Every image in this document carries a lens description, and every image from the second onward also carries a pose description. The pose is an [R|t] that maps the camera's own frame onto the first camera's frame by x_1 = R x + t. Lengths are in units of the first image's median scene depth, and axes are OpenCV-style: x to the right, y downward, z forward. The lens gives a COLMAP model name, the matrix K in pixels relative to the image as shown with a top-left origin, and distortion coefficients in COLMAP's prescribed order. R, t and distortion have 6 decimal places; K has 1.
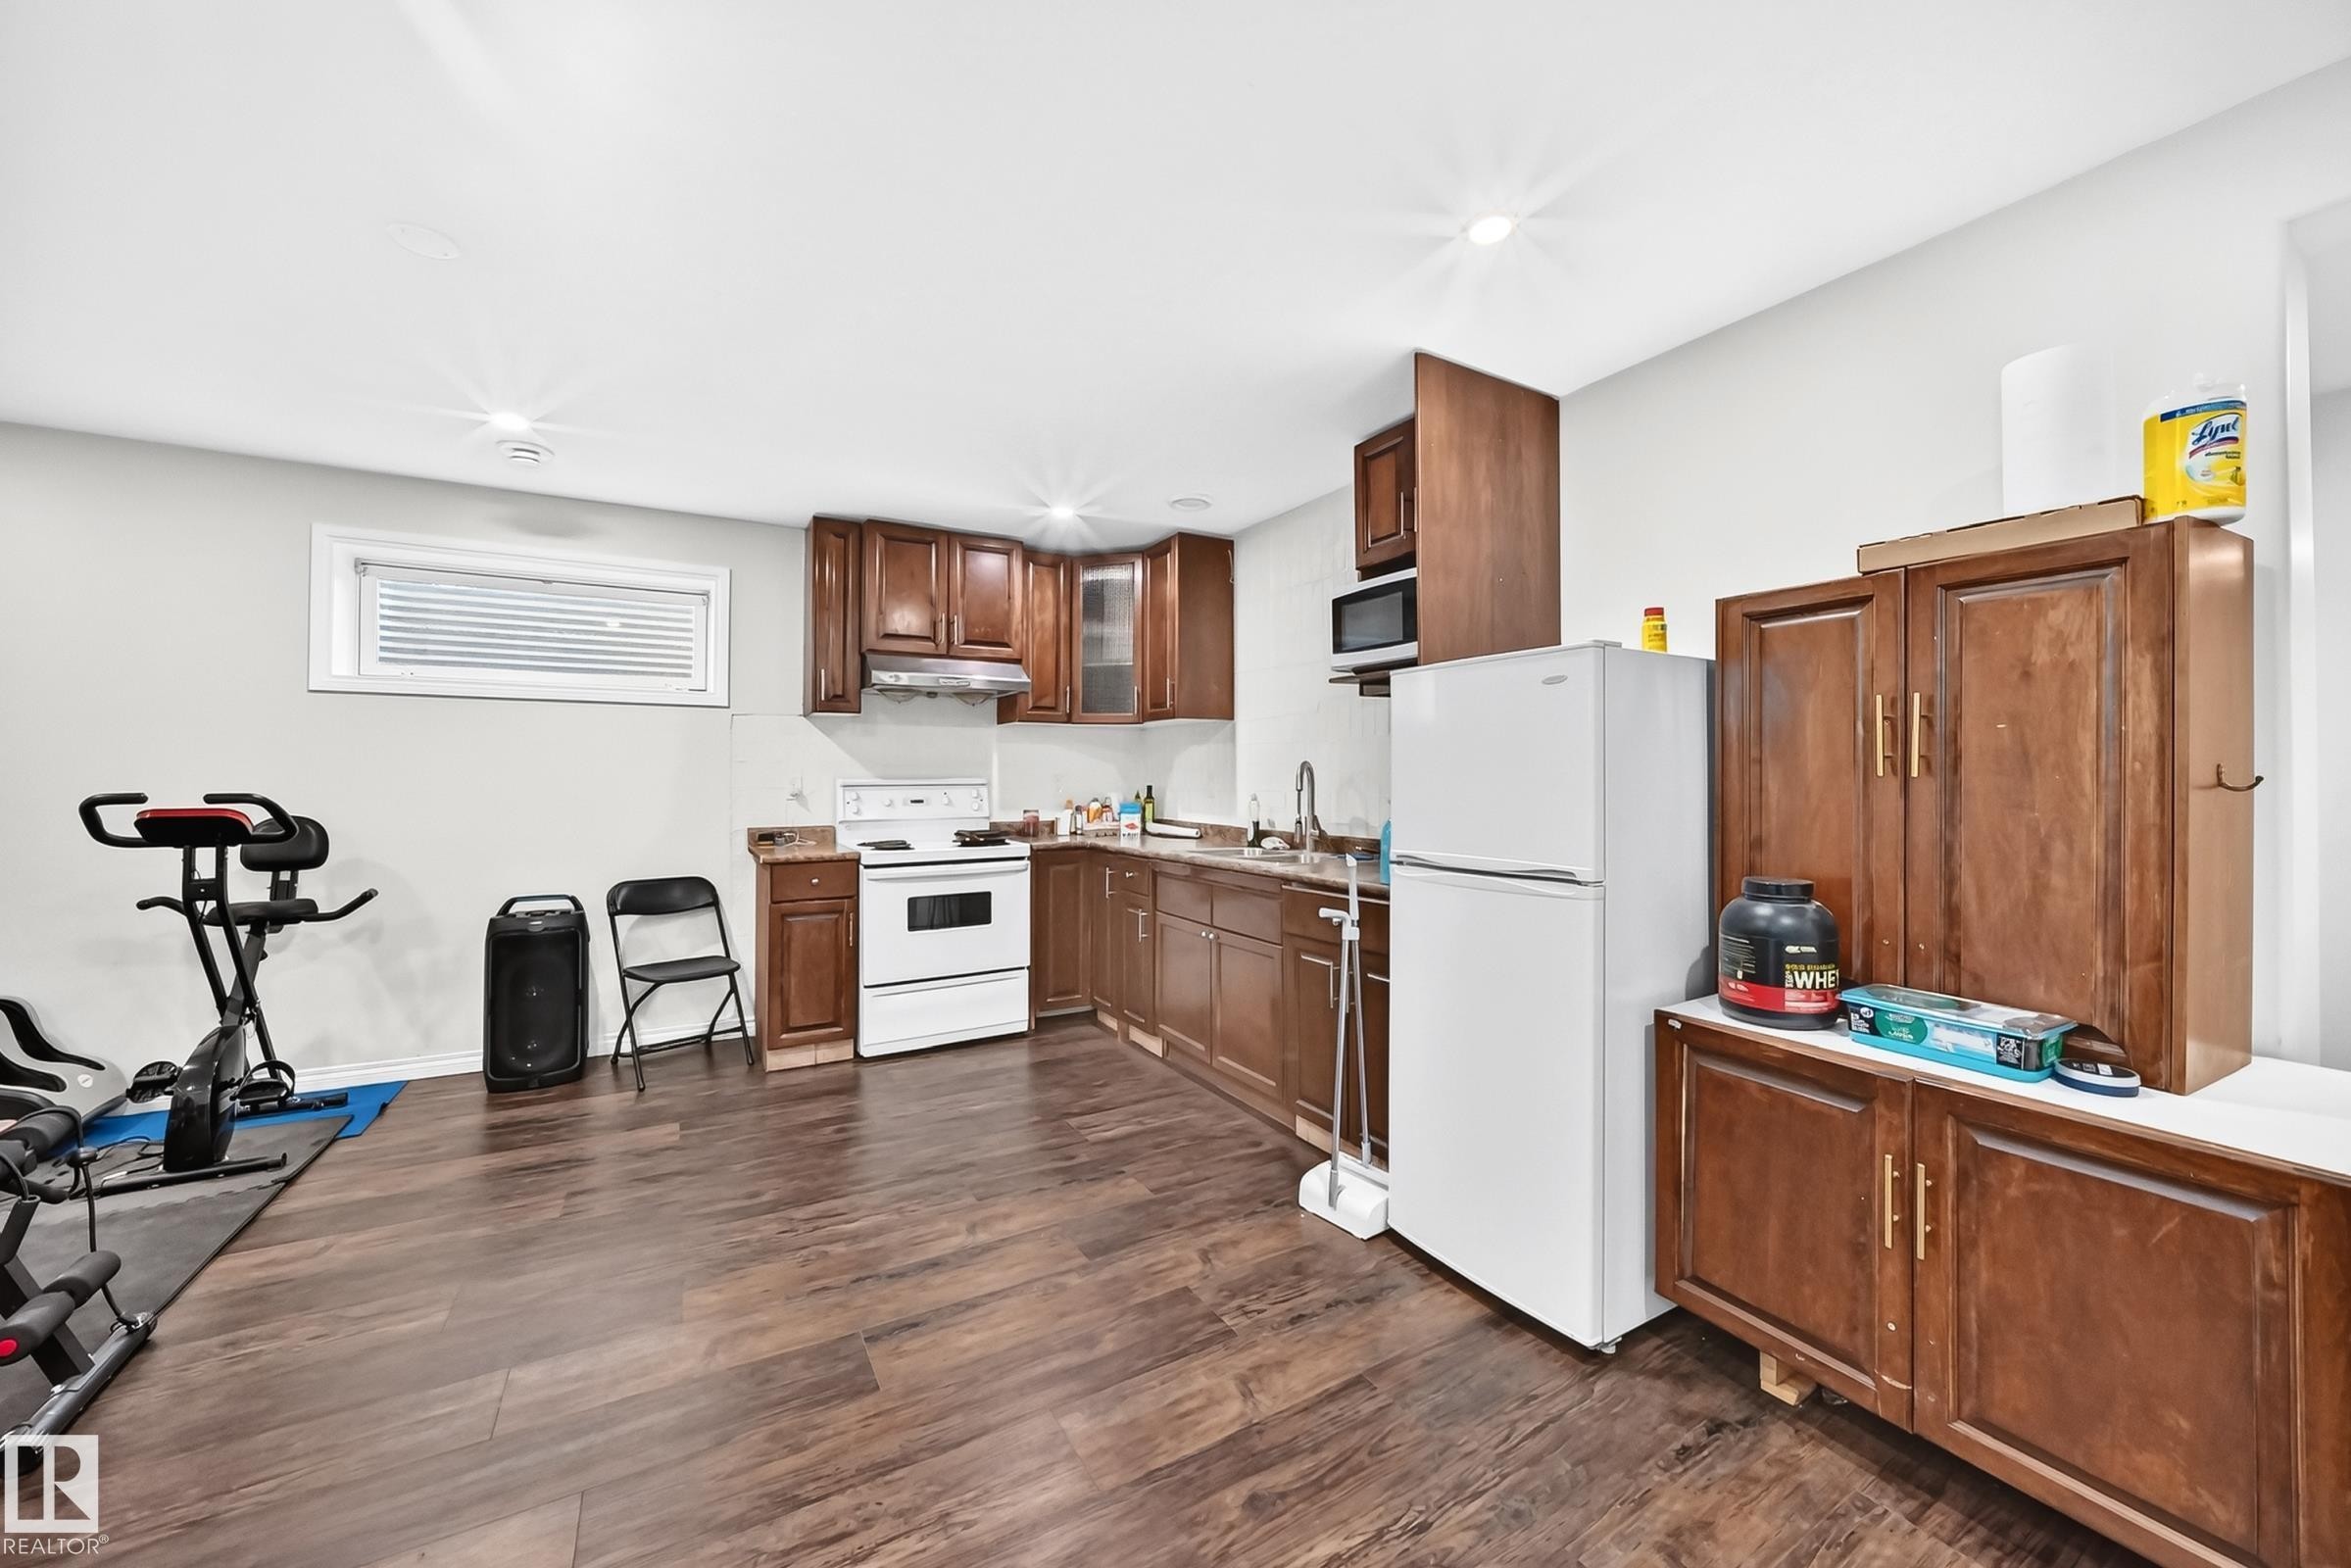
lens RADIAL K [[850.0, 0, 1174.9], [0, 850.0, 774.7], [0, 0, 1]] dist [-0.018030, 0.004139]
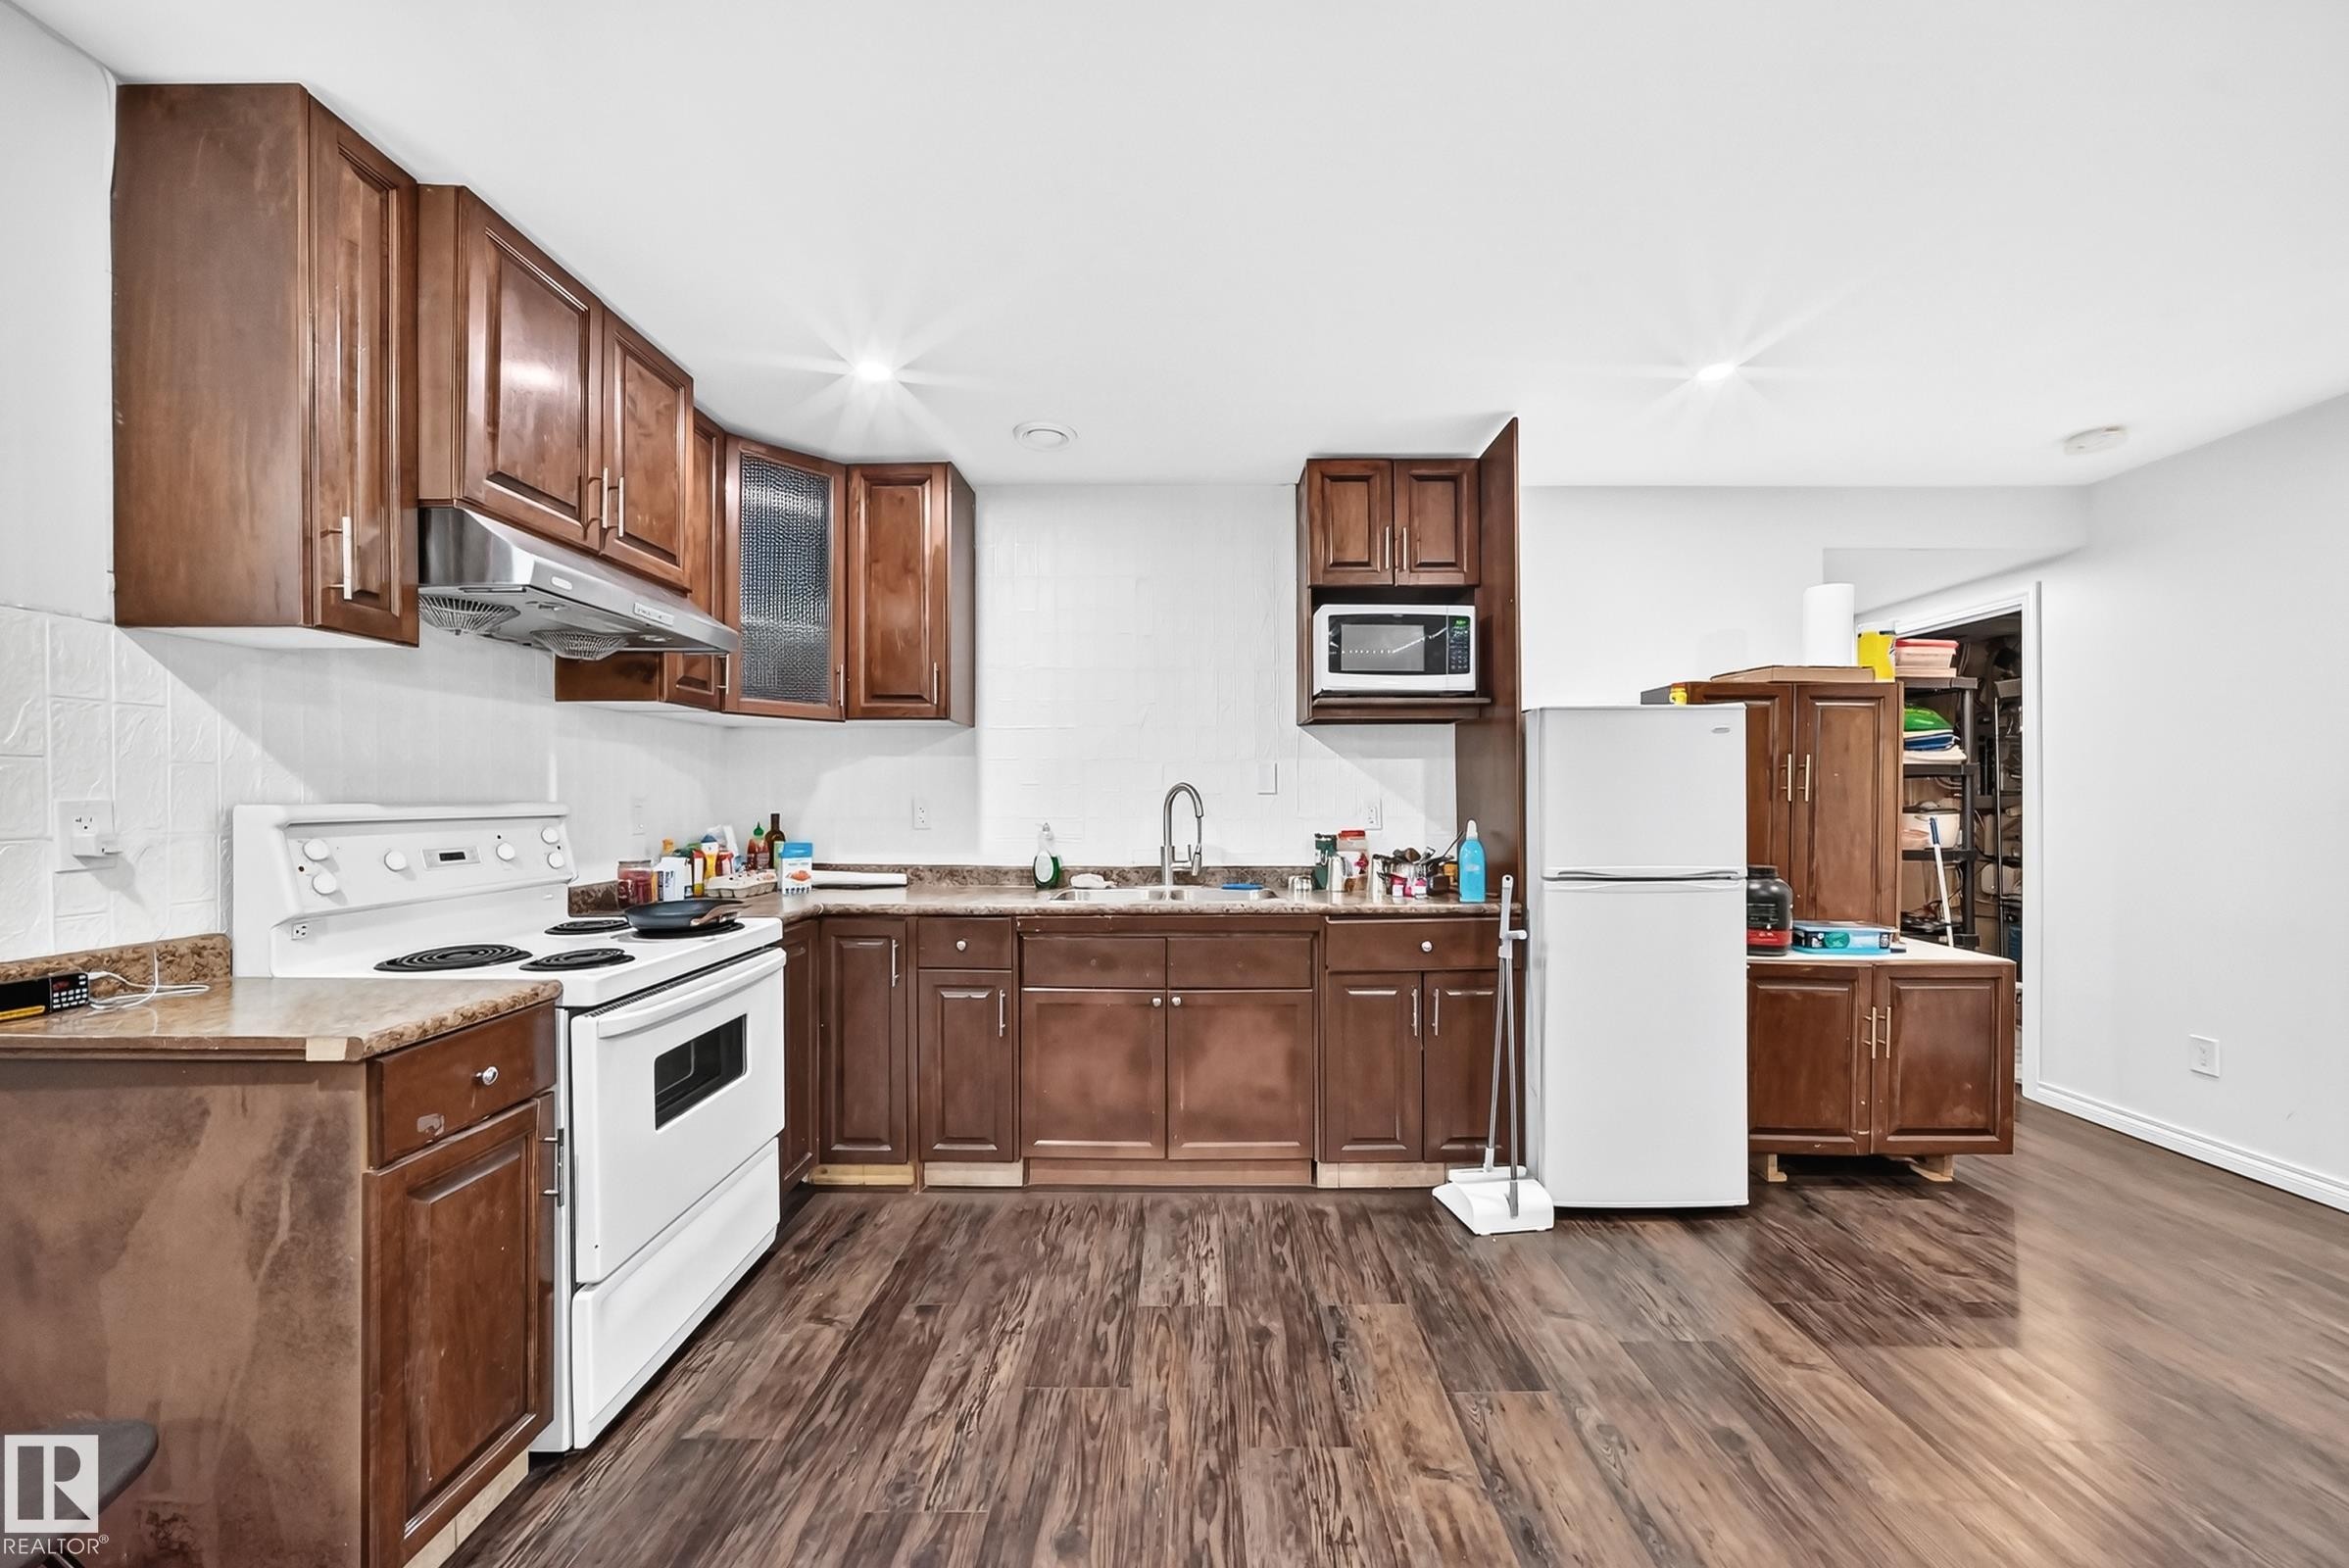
lens RADIAL K [[849.2, 0, 1174.4], [0, 849.2, 806.5], [0, 0, 1]] dist [-0.018030, 0.004139]
pose [[0.518083, -0.008245, 0.855291, -0.721293], [-0.001956, 0.999940, 0.010824, -0.001912], [-0.855328, -0.007281, 0.518035, 0.652716]]
